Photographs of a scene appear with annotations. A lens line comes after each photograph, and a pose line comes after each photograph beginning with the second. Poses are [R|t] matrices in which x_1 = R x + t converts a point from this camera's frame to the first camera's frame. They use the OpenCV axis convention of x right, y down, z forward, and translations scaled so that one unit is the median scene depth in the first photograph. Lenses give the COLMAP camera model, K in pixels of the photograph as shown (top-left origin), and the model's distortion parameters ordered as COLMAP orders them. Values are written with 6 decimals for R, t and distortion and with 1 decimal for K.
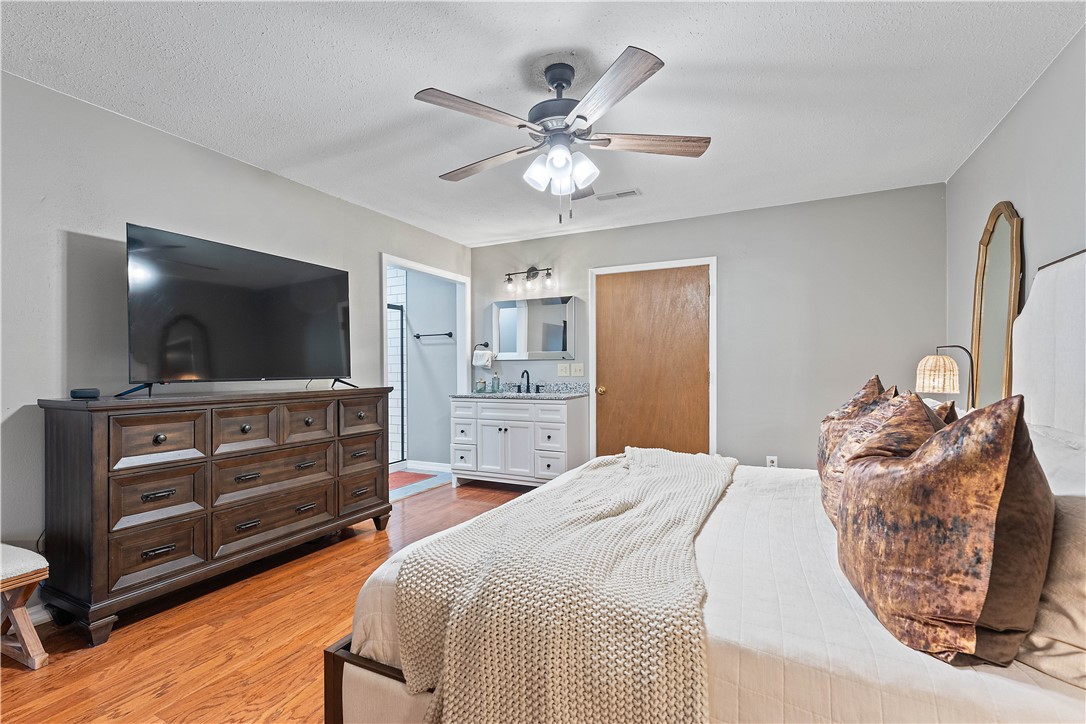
lens RADIAL K [[492.7, 0, 551.1], [0, 492.7, 371.0], [0, 0, 1]] dist [-0.000608, -0.000385]
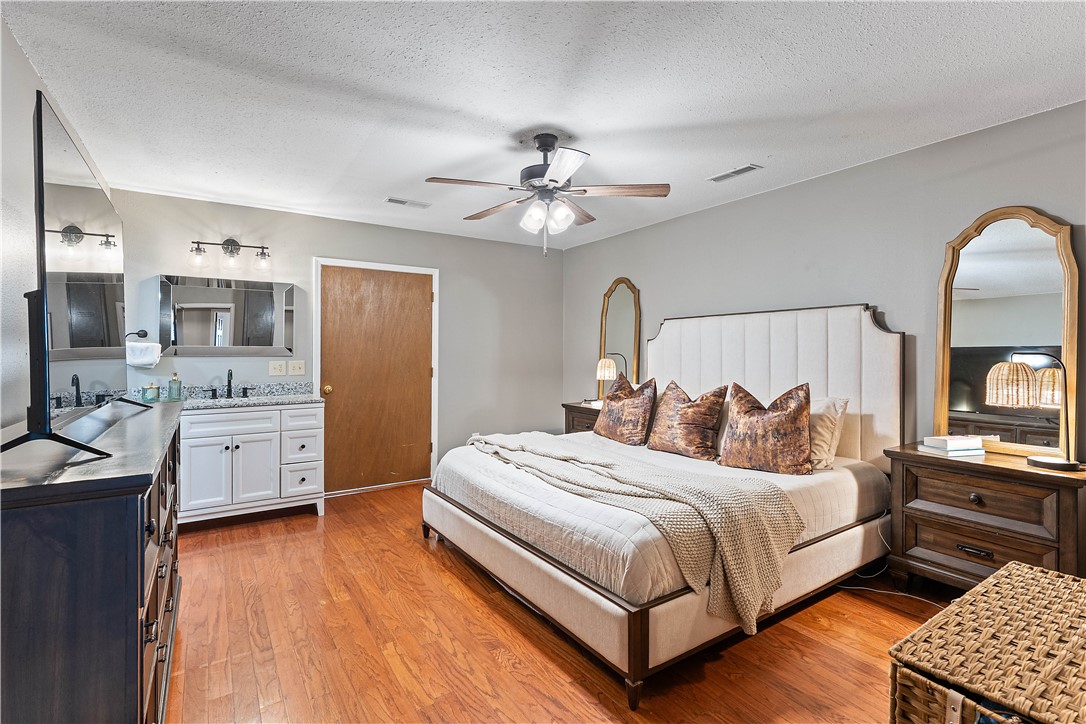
lens RADIAL K [[492.7, 0, 548.8], [0, 492.7, 356.6], [0, 0, 1]] dist [-0.000608, -0.000385]
pose [[0.501043, -0.002419, 0.865419, -0.505126], [0.001138, 0.999997, 0.002136, -0.024900], [-0.865422, -0.000085, 0.501044, 0.173117]]
